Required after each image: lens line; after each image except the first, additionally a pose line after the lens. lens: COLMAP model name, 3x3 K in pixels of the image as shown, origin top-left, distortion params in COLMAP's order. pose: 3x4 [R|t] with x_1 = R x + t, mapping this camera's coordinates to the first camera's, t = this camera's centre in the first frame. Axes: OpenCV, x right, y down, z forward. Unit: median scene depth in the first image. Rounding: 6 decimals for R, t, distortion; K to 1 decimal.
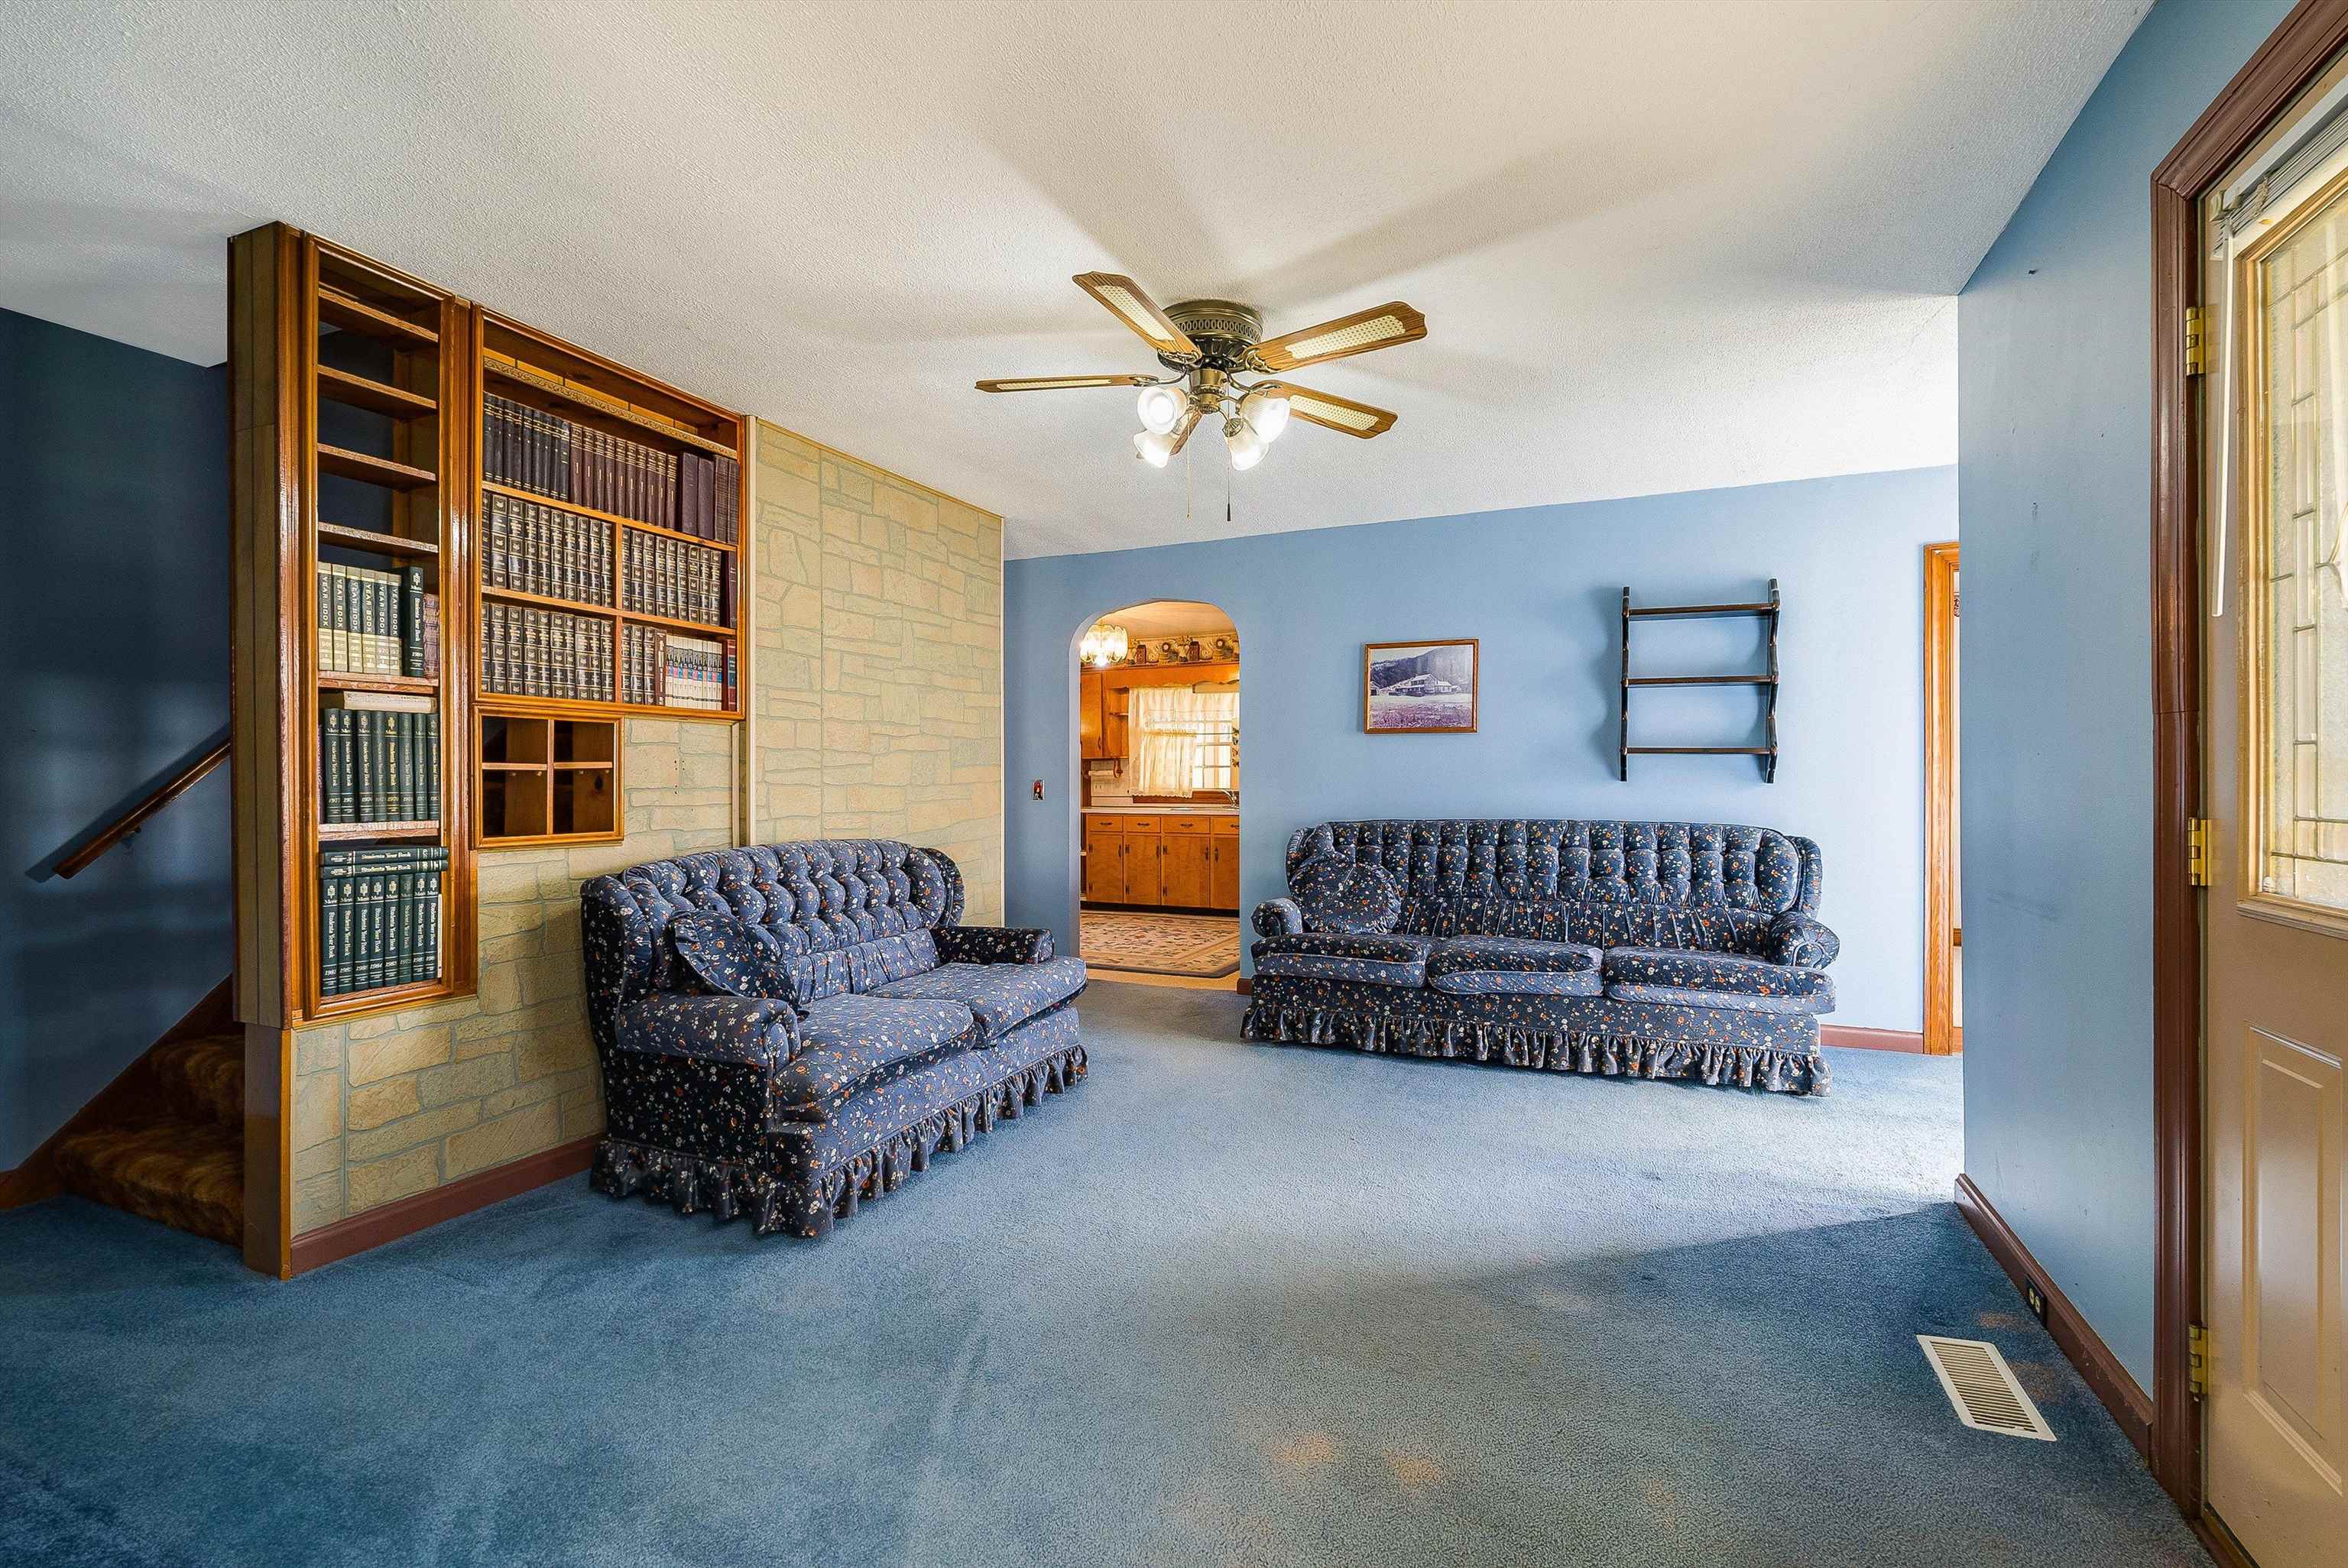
lens RADIAL K [[1068.7, 0, 1166.9], [0, 1068.7, 780.0], [0, 0, 1]] dist [-0.001856, 0.000538]
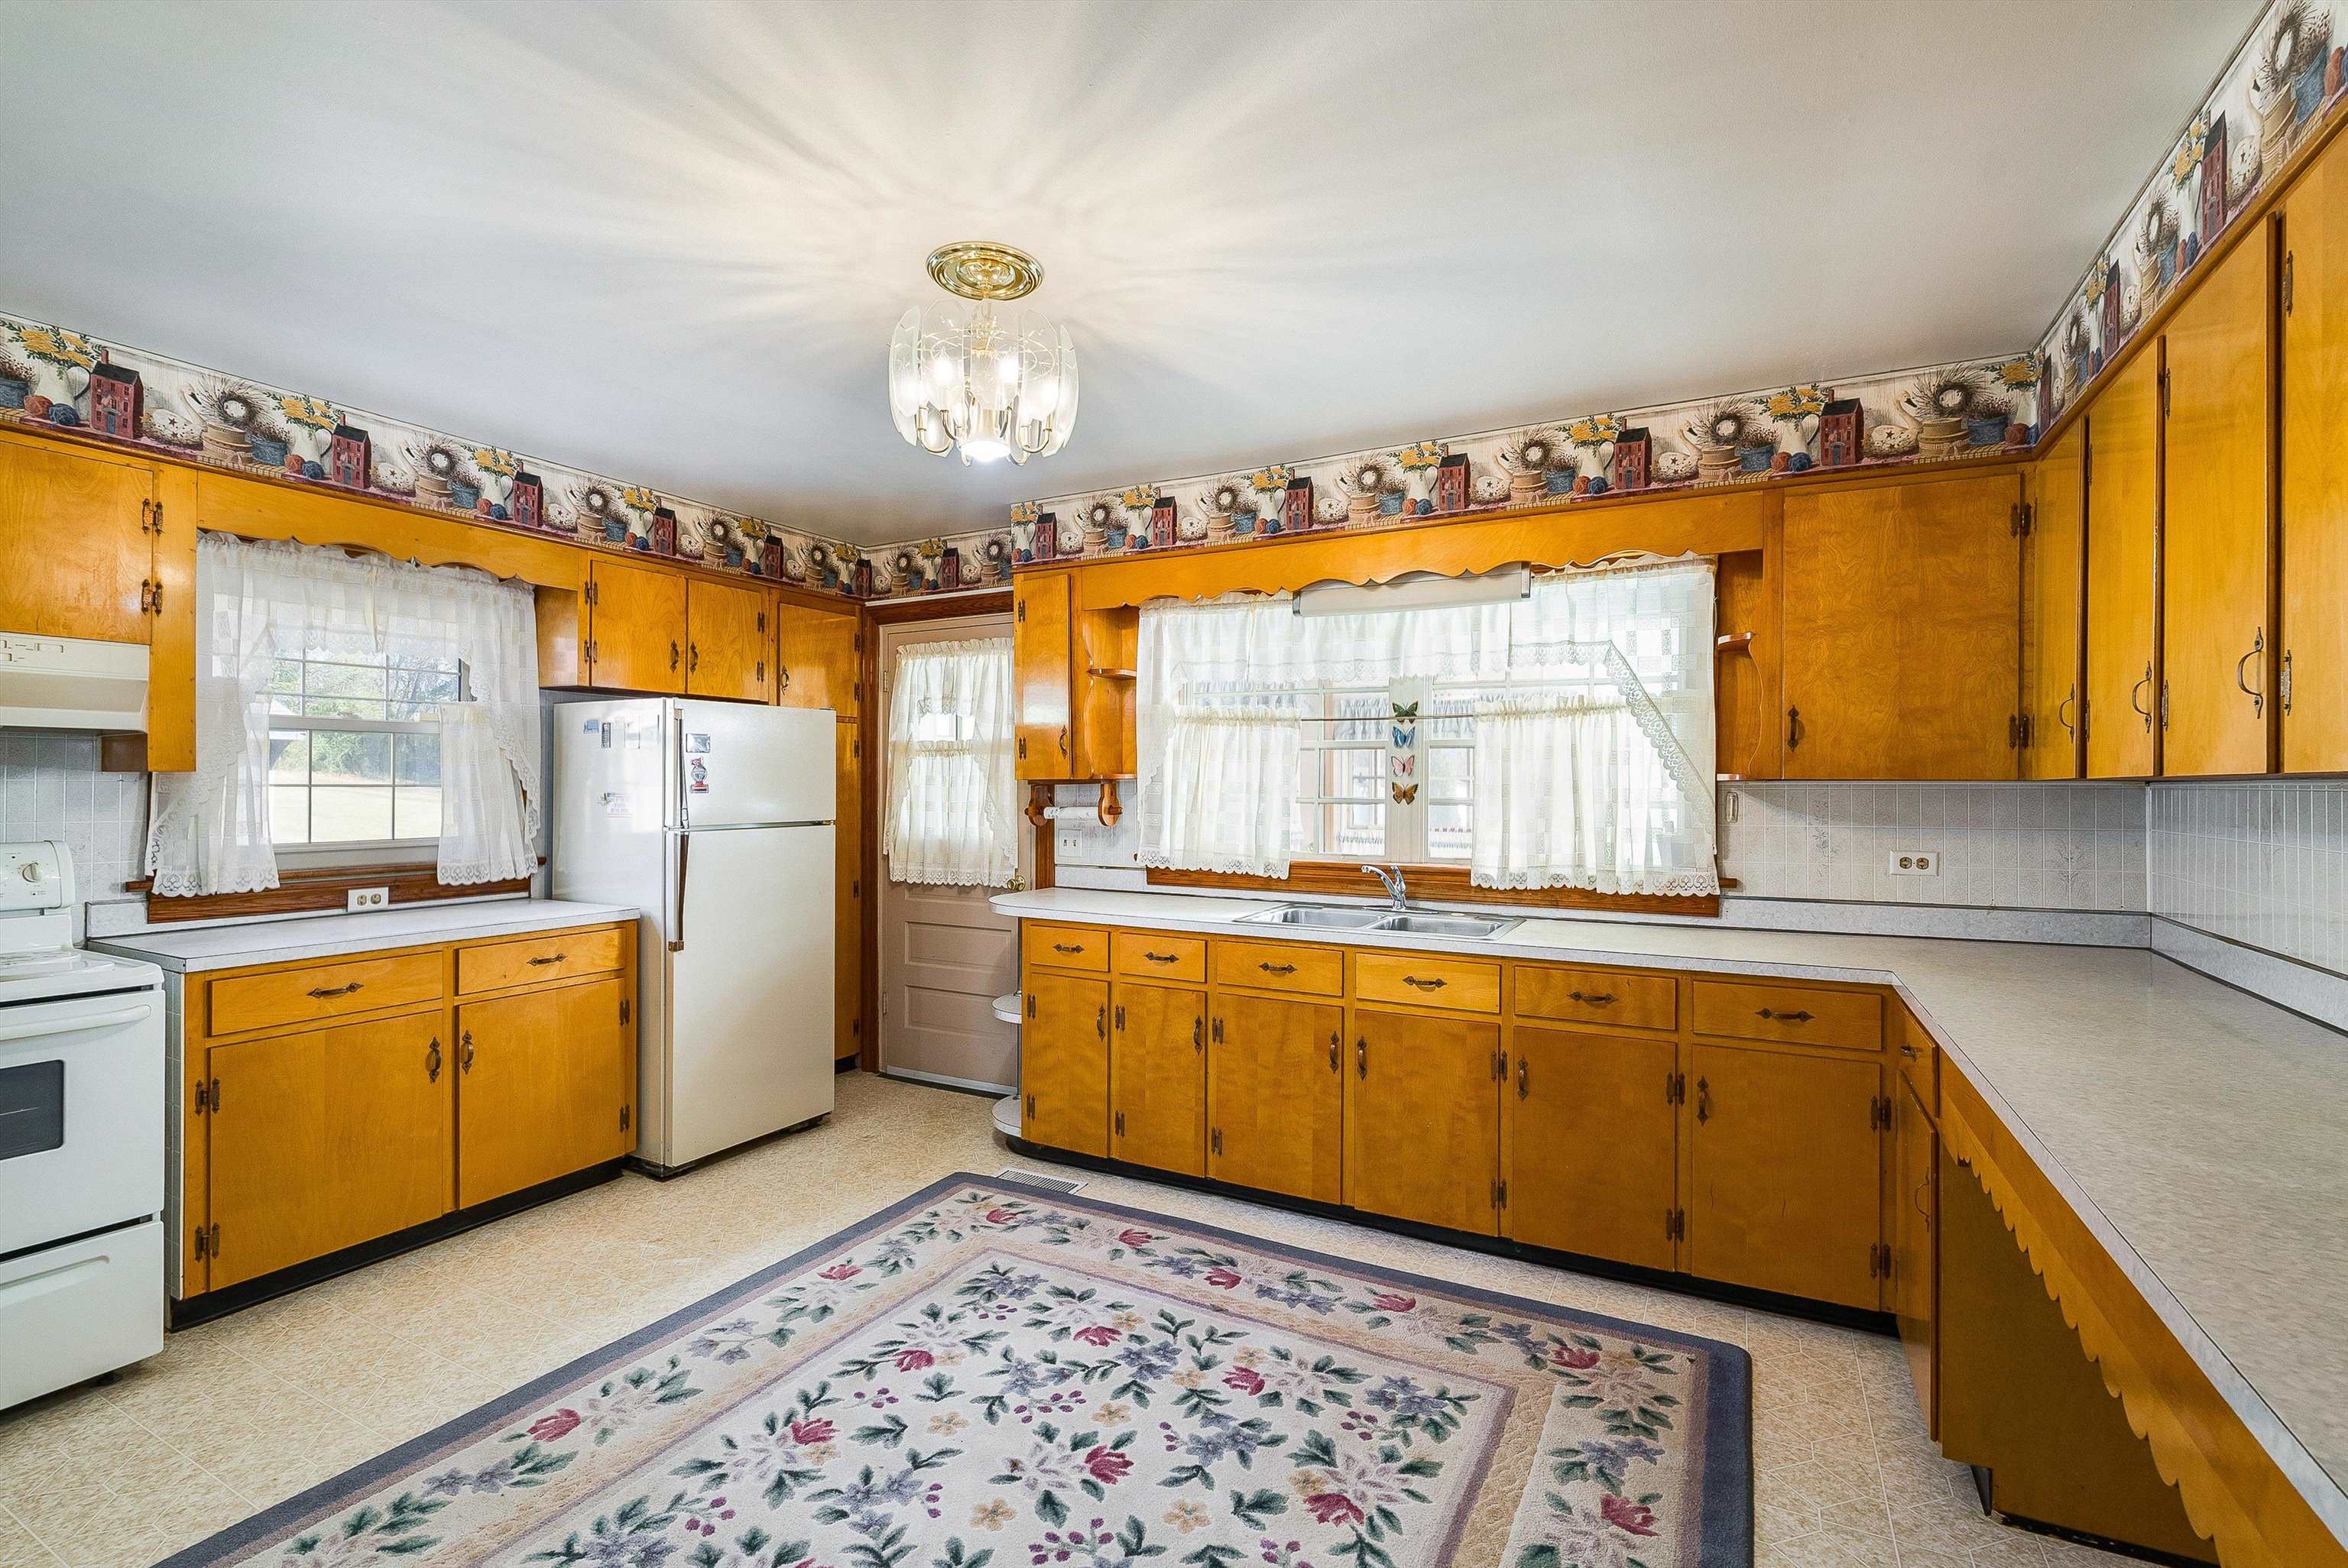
lens RADIAL K [[1068.7, 0, 1169.8], [0, 1068.7, 780.3], [0, 0, 1]] dist [-0.001856, 0.000538]
pose [[0.997803, 0.006968, -0.065885, 0.004966], [-0.007001, 0.999975, -0.000267, -0.020090], [0.065881, 0.000728, 0.997827, 0.589975]]
